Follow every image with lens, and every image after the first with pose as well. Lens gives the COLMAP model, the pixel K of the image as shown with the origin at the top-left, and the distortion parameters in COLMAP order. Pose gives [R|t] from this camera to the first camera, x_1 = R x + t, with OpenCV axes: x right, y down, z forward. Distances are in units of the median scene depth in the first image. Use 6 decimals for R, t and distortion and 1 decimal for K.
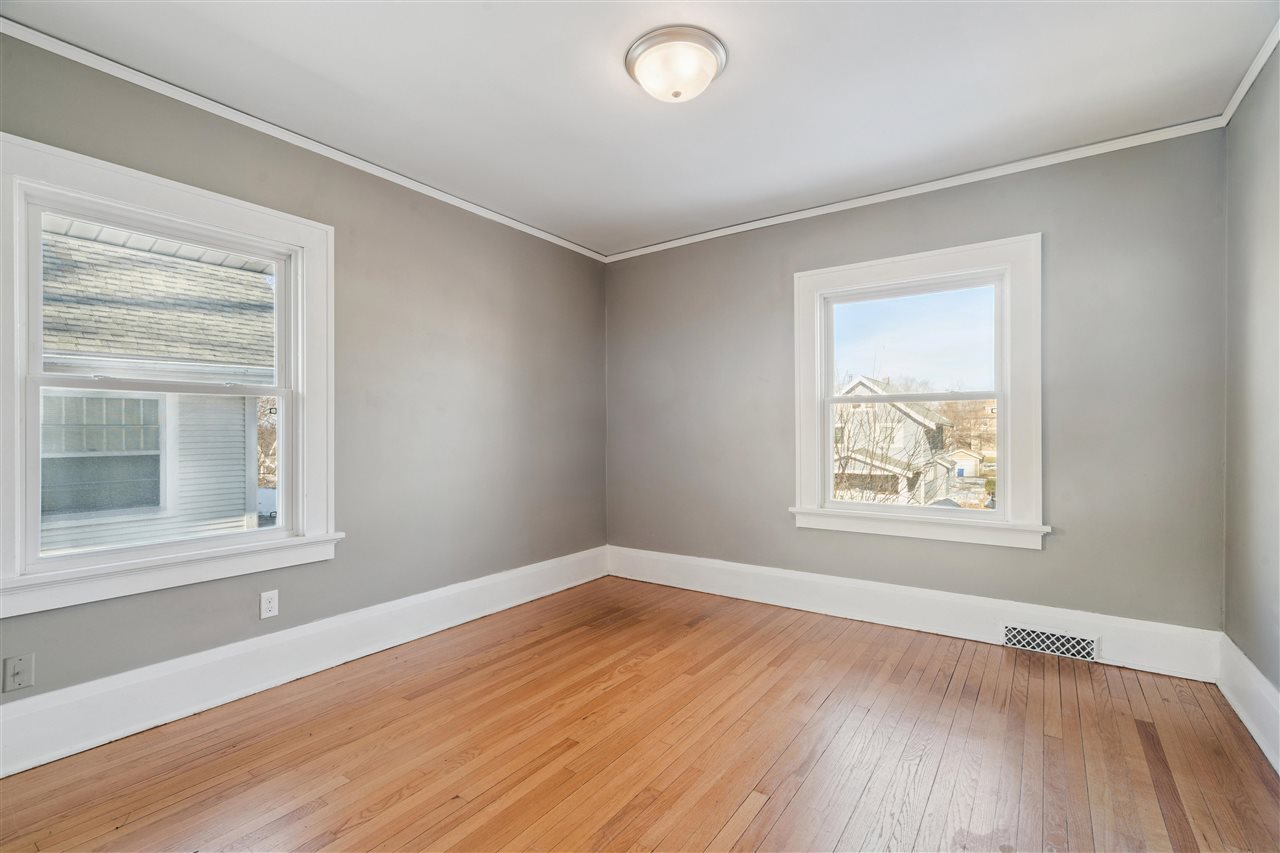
lens RADIAL K [[592.0, 0, 659.5], [0, 592.0, 430.3], [0, 0, 1]] dist [0.025593, -0.000028]
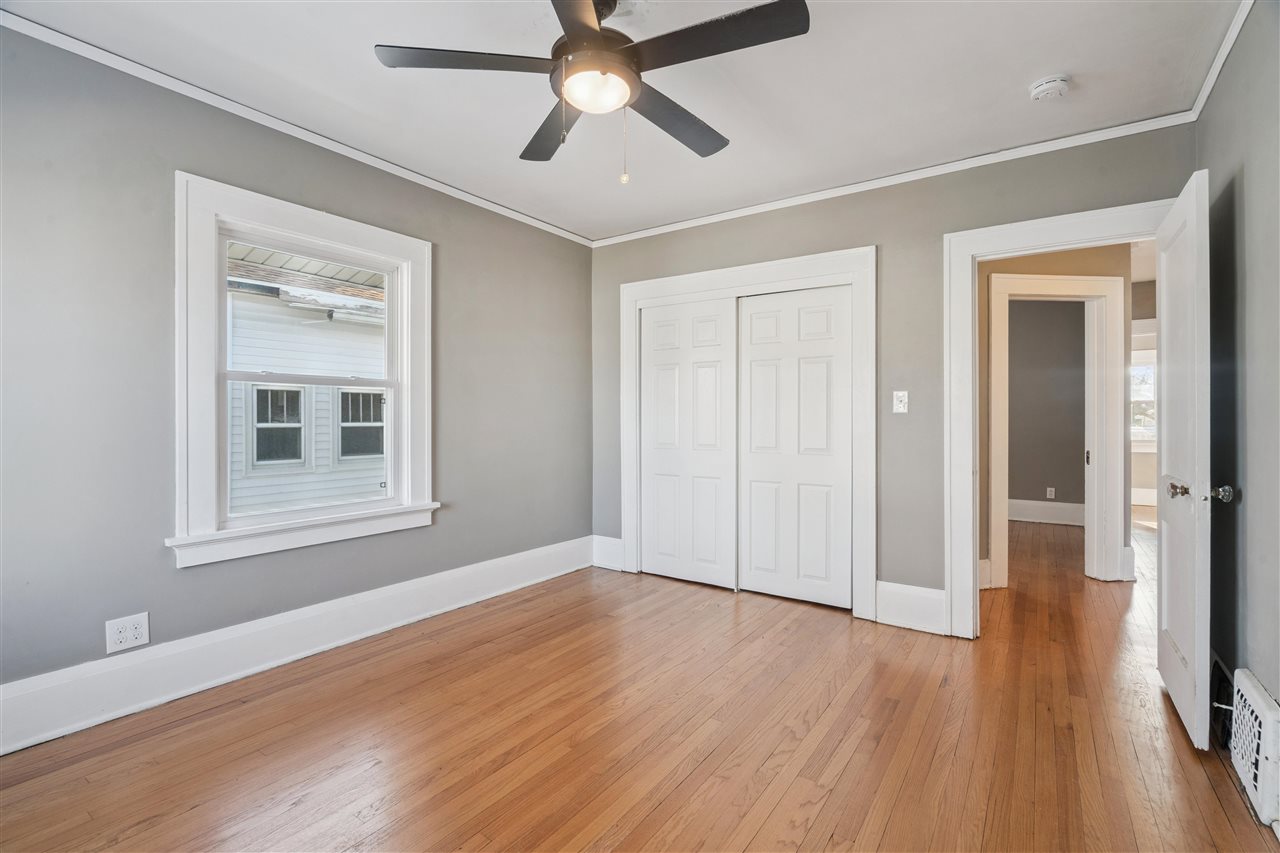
lens RADIAL K [[593.9, 0, 649.9], [0, 593.9, 419.9], [0, 0, 1]] dist [-0.003269, 0.000516]
pose [[0.999970, 0.002214, 0.007396, -0.123586], [-0.002247, 0.999987, 0.004507, 0.001352], [-0.007386, -0.004523, 0.999962, -0.173922]]
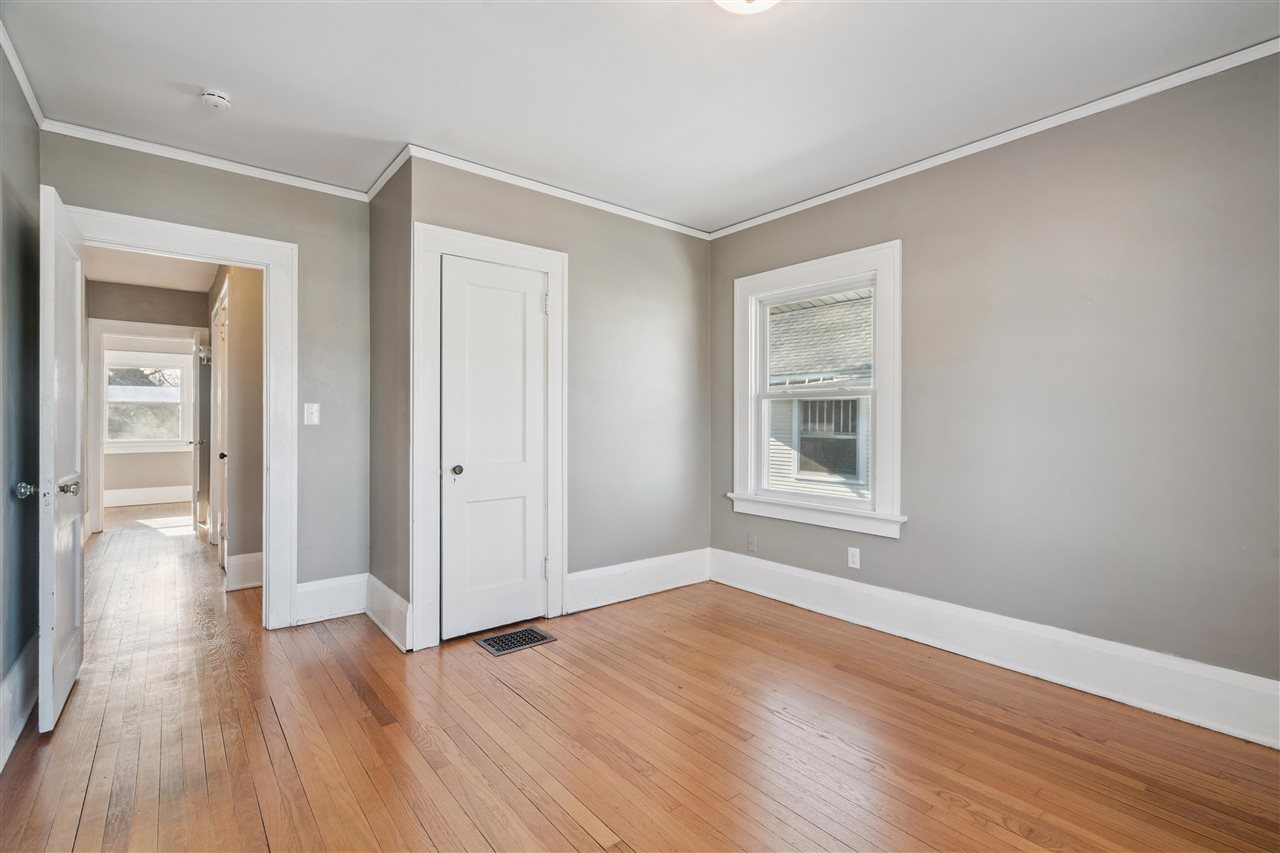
lens RADIAL K [[575.4, 0, 608.7], [0, 575.4, 423.5], [0, 0, 1]] dist [0.013100, 0.000103]
pose [[-0.324779, 0.006281, -0.945769, 0.645381], [-0.001102, 0.999975, 0.007019, -0.006254], [0.945789, 0.003322, -0.324764, 0.843923]]
